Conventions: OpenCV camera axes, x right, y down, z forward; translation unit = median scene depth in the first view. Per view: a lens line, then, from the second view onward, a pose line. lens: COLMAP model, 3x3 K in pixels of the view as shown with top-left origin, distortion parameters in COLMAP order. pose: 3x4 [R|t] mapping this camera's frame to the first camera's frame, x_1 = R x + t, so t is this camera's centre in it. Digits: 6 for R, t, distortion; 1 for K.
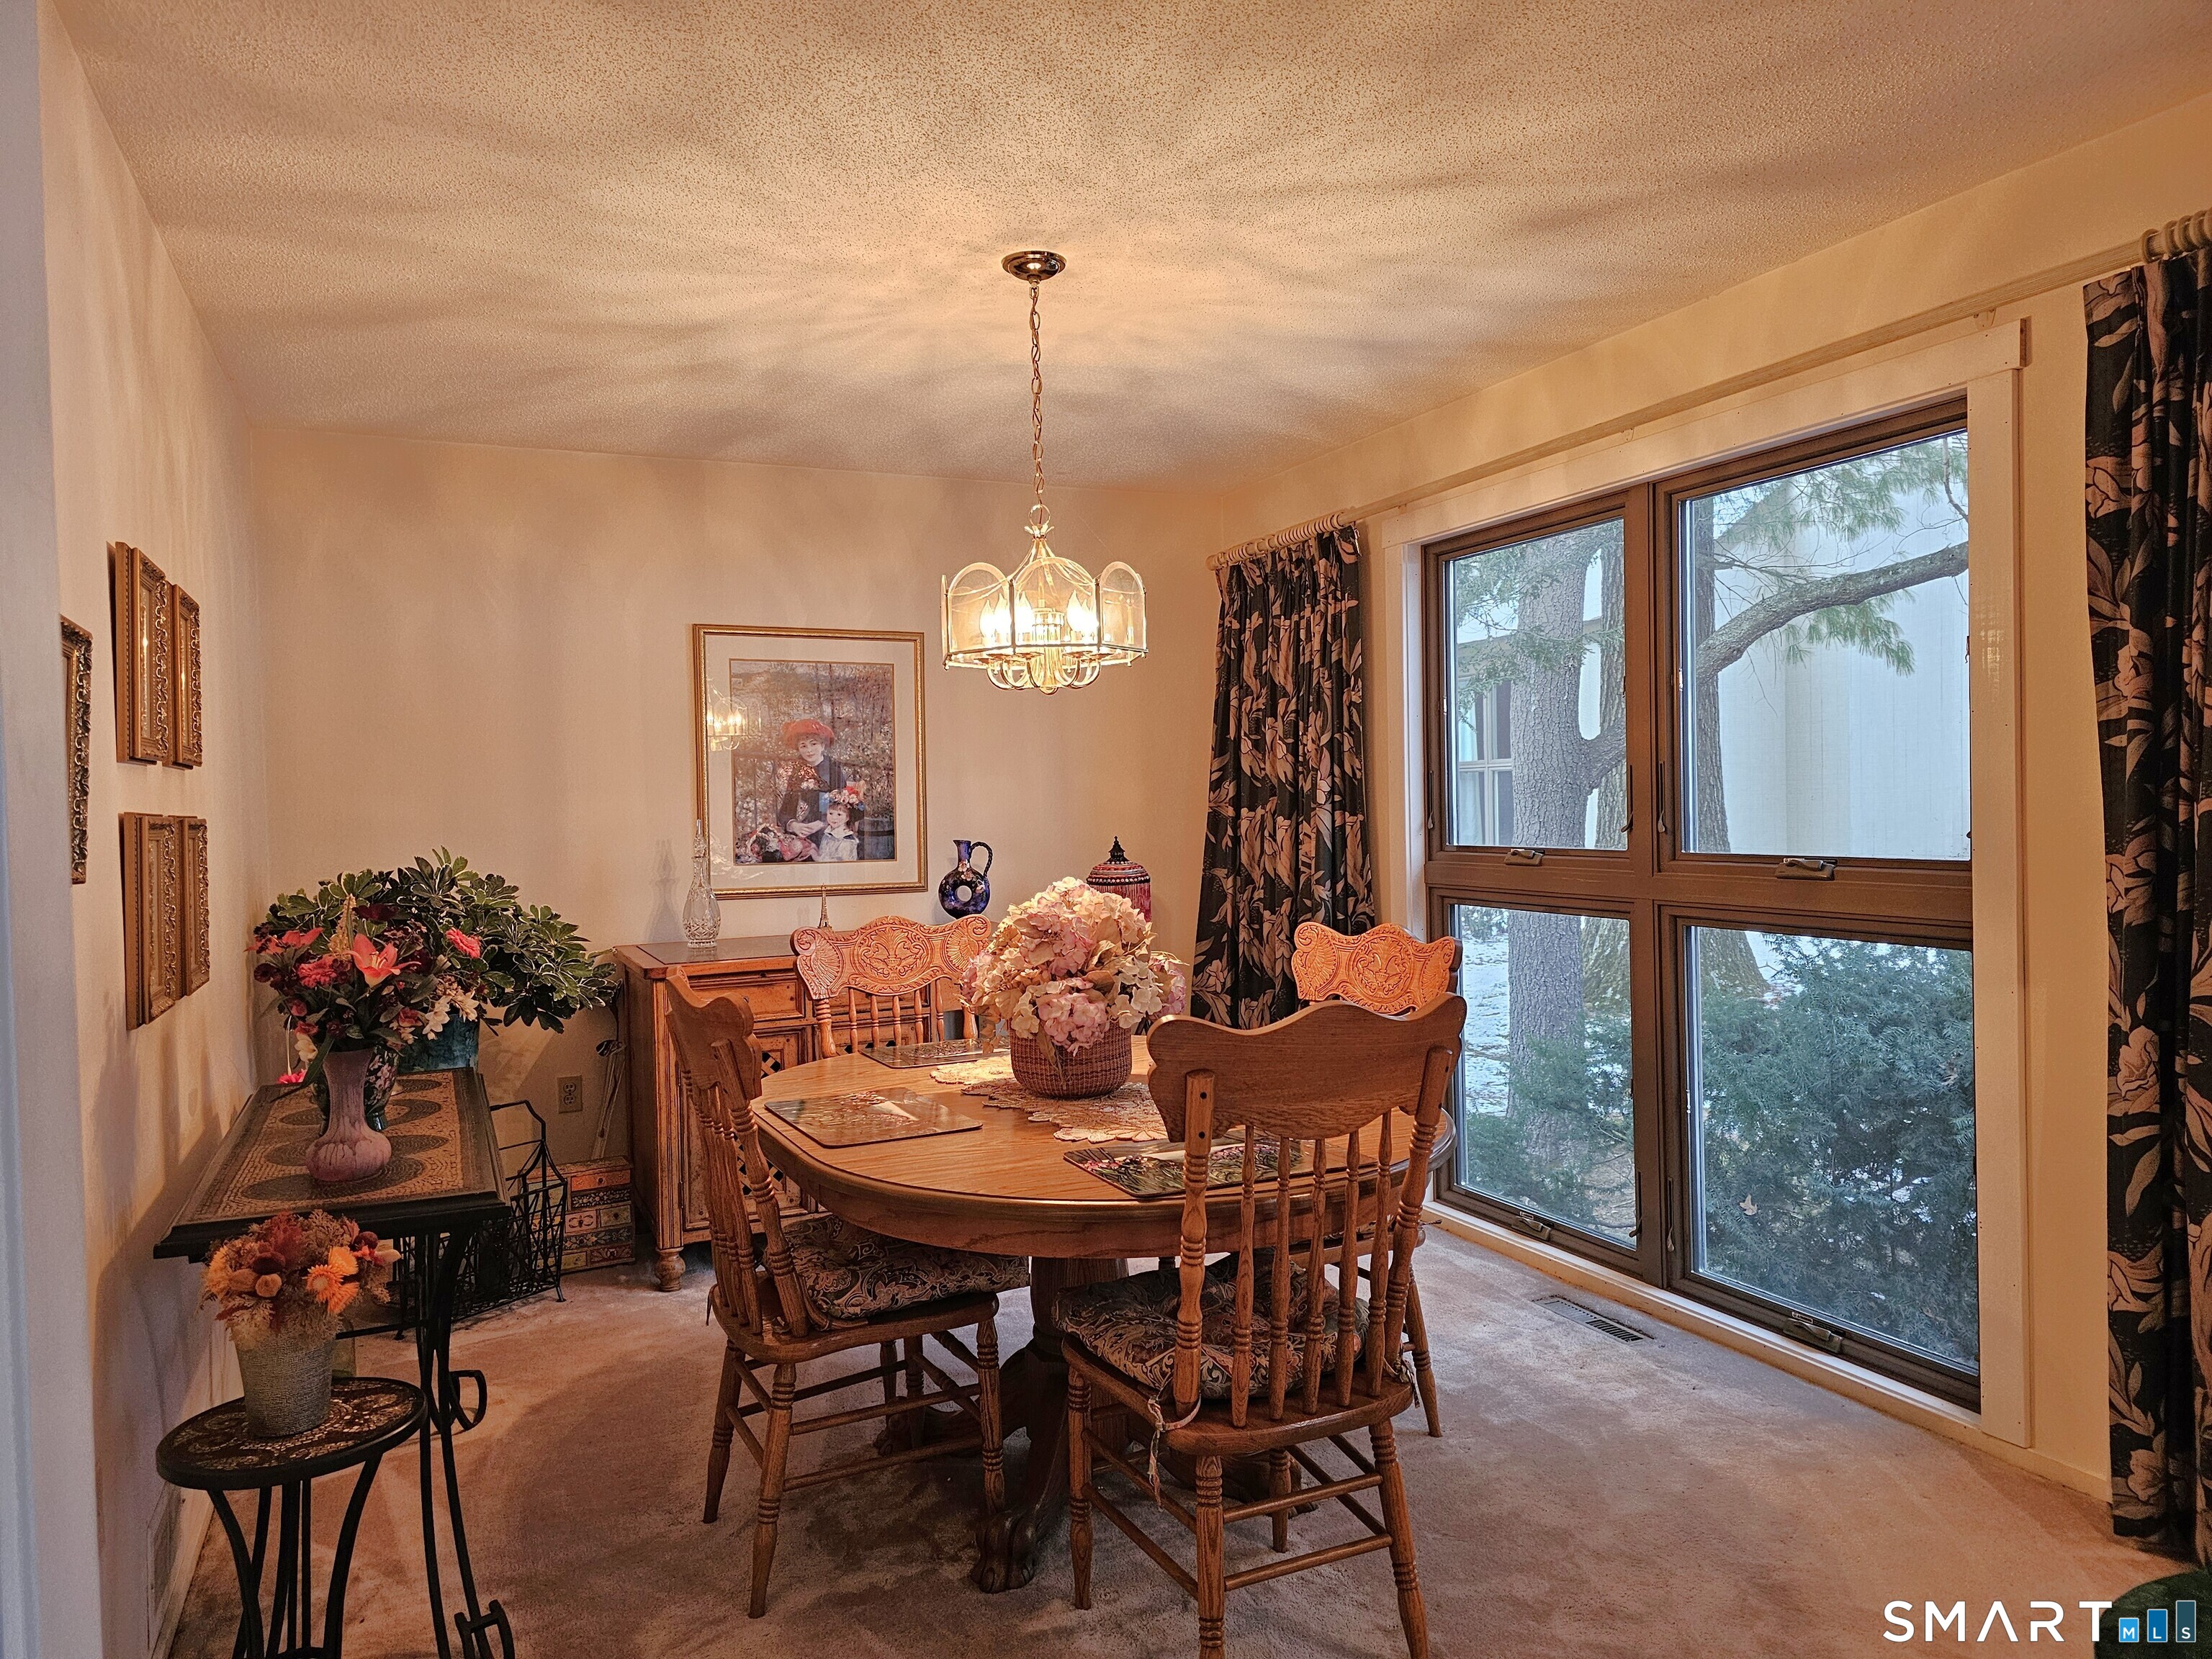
lens RADIAL K [[1475.6, 0, 1105.2], [0, 1475.6, 822.2], [0, 0, 1]] dist [0.041158, -0.037705]
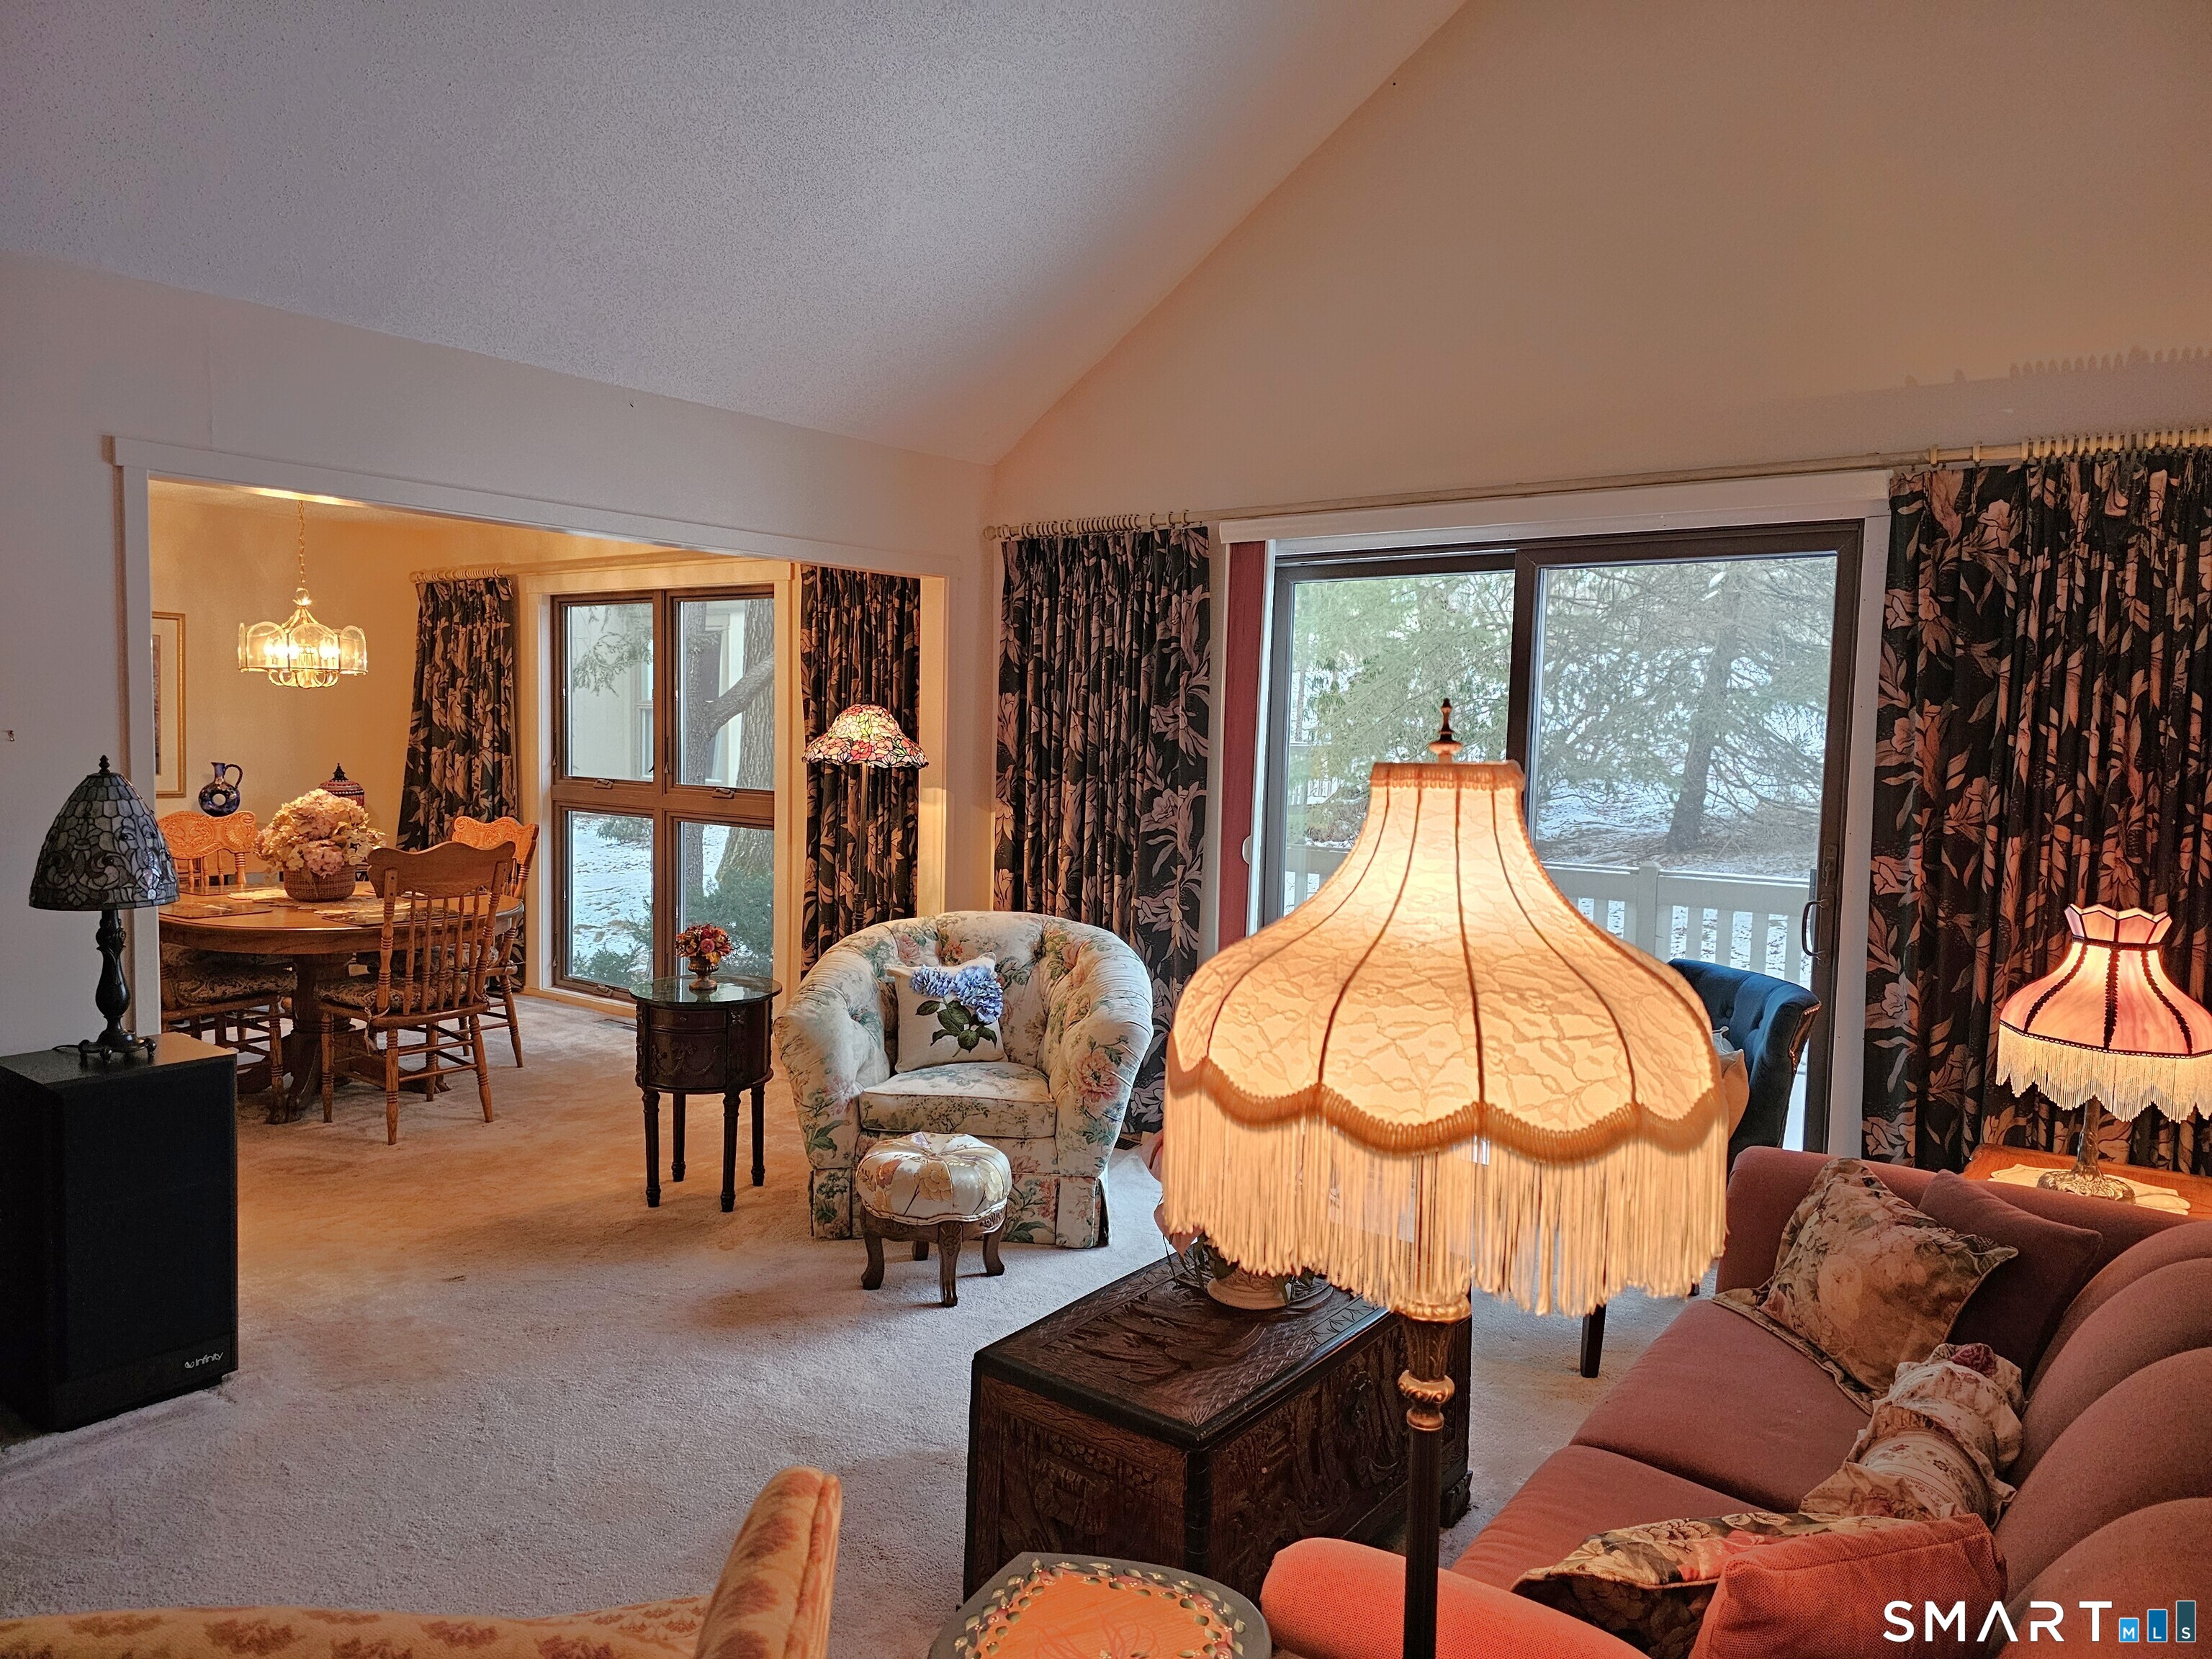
lens RADIAL K [[1475.6, 0, 1105.2], [0, 1475.6, 822.2], [0, 0, 1]] dist [0.041158, -0.037705]
pose [[0.877877, 0.011163, 0.478756, -0.033820], [-0.036280, 0.998405, 0.043247, -0.025878], [-0.477510, -0.055334, 0.876882, -0.751171]]
